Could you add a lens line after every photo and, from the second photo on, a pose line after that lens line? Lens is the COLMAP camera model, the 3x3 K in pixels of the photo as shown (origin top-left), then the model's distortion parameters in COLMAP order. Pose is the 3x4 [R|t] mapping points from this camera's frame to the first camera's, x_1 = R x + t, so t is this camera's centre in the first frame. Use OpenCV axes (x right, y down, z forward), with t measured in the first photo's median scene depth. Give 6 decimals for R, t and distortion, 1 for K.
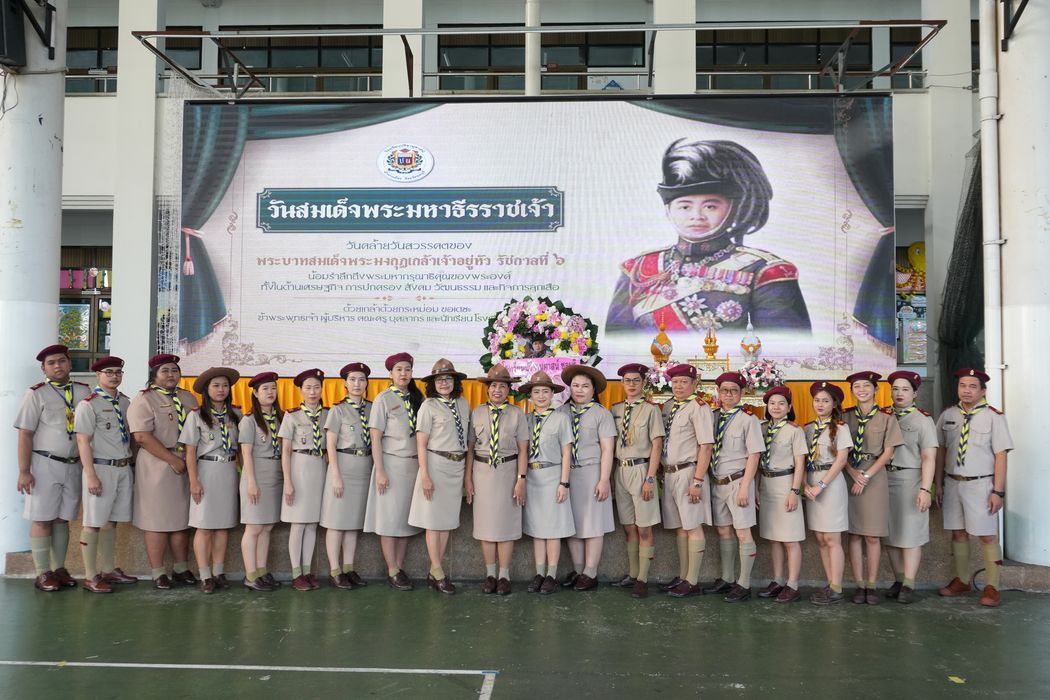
lens RADIAL K [[926.9, 0, 525.0], [0, 926.9, 350.0], [0, 0, 1]] dist [-0.000955, 0.021670]
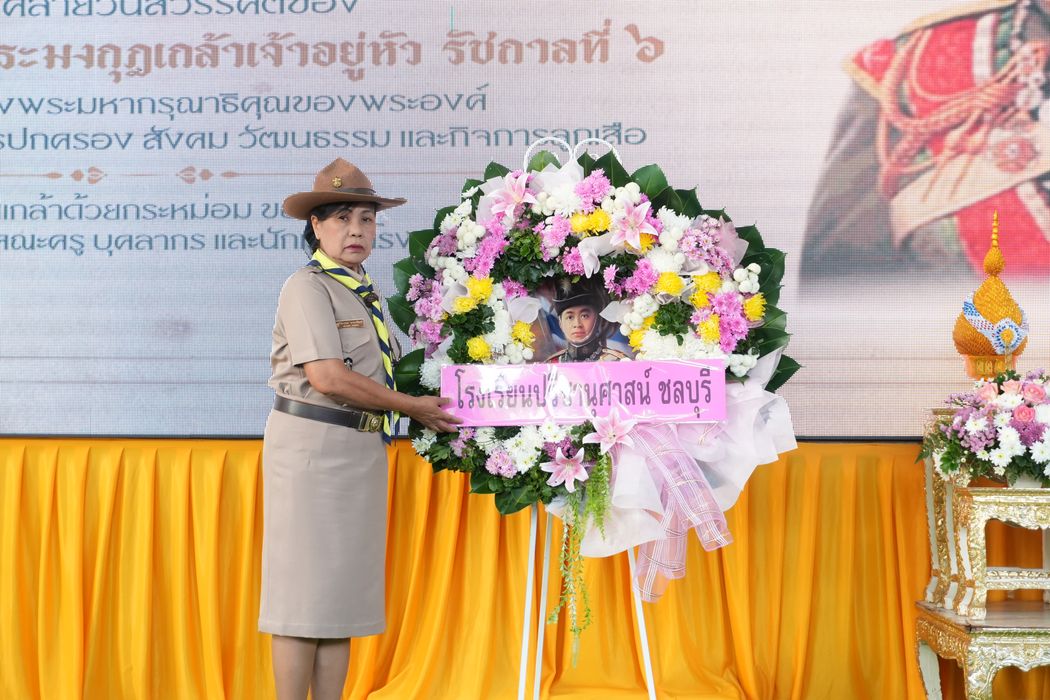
lens RADIAL K [[2041.3, 0, 525.0], [0, 2041.3, 350.0], [0, 0, 1]] dist [0.007574, -0.019746]
pose [[0.999975, -0.002777, -0.006511, 0.001144], [0.002683, 0.999892, -0.014427, 0.012696], [0.006550, 0.014410, 0.999875, 0.335111]]
